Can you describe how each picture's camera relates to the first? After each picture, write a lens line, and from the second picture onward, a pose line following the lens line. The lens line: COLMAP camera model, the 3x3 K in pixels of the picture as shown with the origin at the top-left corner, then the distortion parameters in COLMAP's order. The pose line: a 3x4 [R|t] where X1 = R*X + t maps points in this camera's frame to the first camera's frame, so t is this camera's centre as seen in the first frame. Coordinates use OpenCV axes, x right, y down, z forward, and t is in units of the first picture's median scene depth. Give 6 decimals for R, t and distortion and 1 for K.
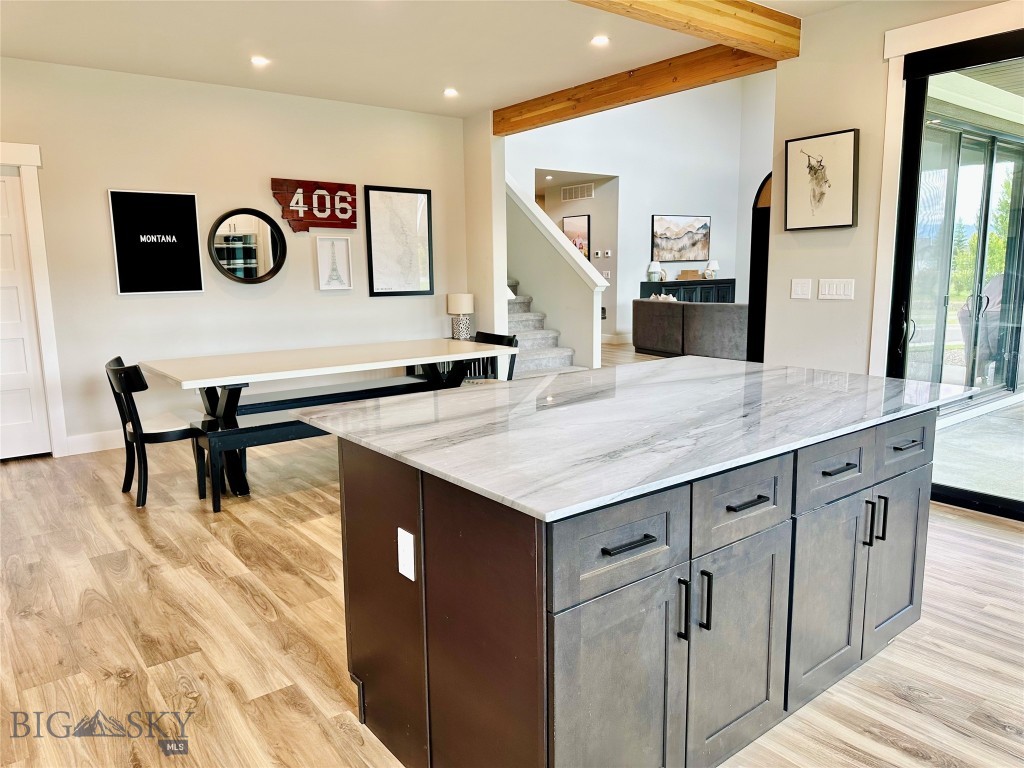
lens RADIAL K [[714.2, 0, 512.0], [0, 714.2, 384.0], [0, 0, 1]] dist [0.060016, -0.077269]
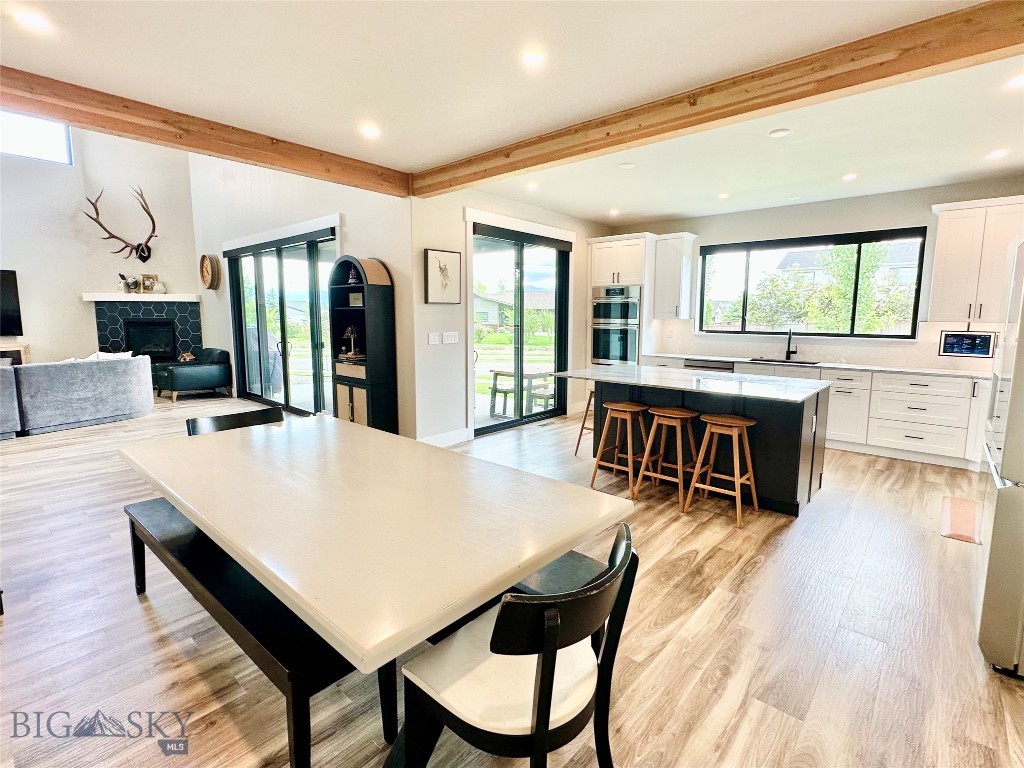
lens RADIAL K [[485.9, 0, 531.6], [0, 485.9, 375.4], [0, 0, 1]] dist [-0.002589, 0.000341]
pose [[-0.197533, -0.101870, 0.974989, -0.997615], [0.156289, 0.978592, 0.133911, -0.218404], [-0.967758, 0.178831, -0.177383, 1.321075]]
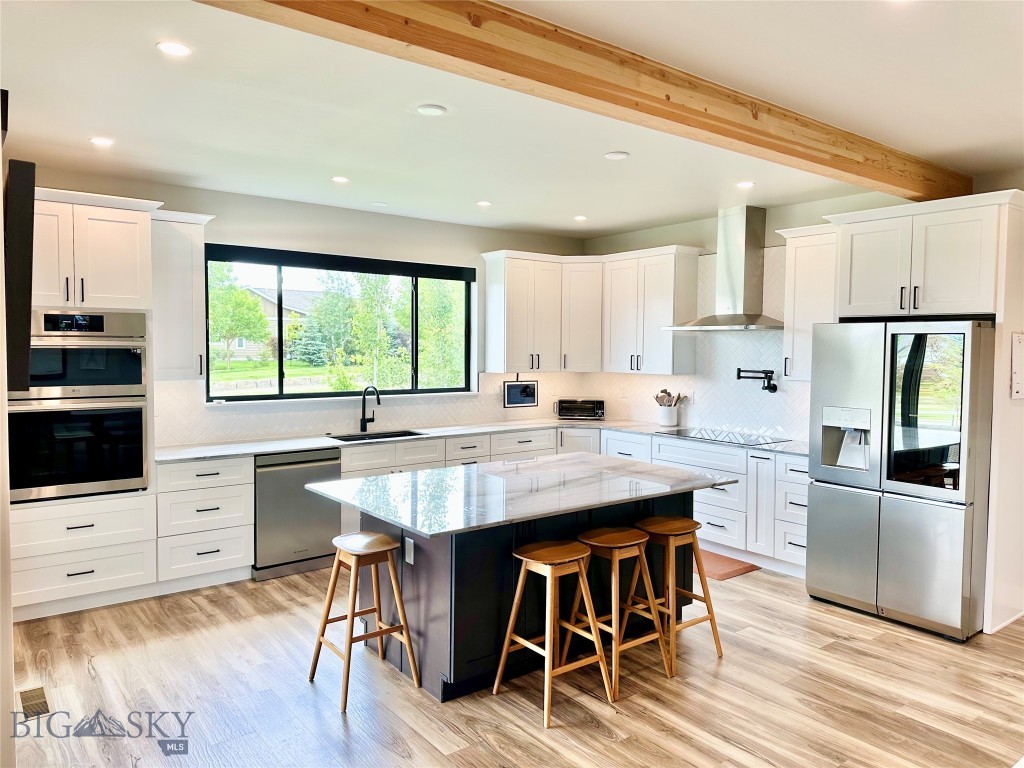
lens RADIAL K [[714.2, 0, 512.0], [0, 714.2, 384.0], [0, 0, 1]] dist [0.060016, -0.077269]
pose [[-0.999876, 0.009467, 0.012550, 0.147985], [0.011965, 0.976117, 0.216917, -0.394329], [-0.010197, 0.217041, -0.976109, 1.821394]]
